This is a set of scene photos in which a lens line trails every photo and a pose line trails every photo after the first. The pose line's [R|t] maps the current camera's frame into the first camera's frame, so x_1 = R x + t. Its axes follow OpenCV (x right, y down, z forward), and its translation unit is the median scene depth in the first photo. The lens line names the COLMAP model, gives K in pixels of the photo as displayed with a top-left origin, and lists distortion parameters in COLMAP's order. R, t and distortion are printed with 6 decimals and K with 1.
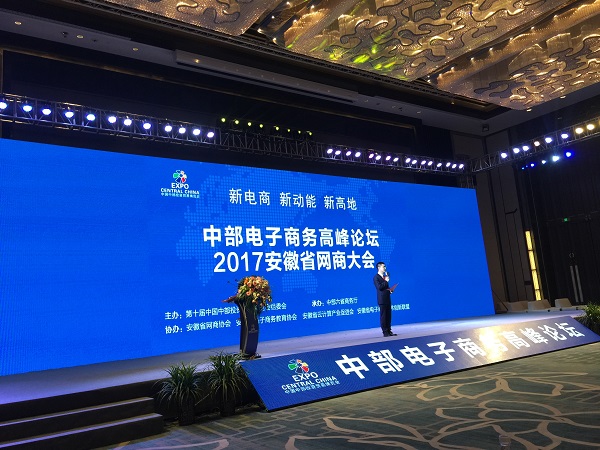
lens RADIAL K [[514.4, 0, 299.9], [0, 514.4, 225.3], [0, 0, 1]] dist [0.007686, 0.000774]
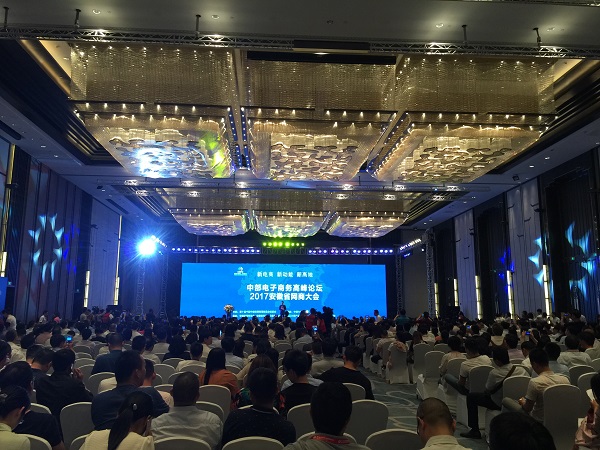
lens RADIAL K [[514.4, 0, 300.0], [0, 514.4, 224.7], [0, 0, 1]] dist [0.007686, 0.000774]
pose [[0.845763, -0.013828, -0.533379, 1.556973], [0.013429, 0.999899, -0.004628, -0.304369], [0.533390, -0.003249, 0.845863, -1.315496]]
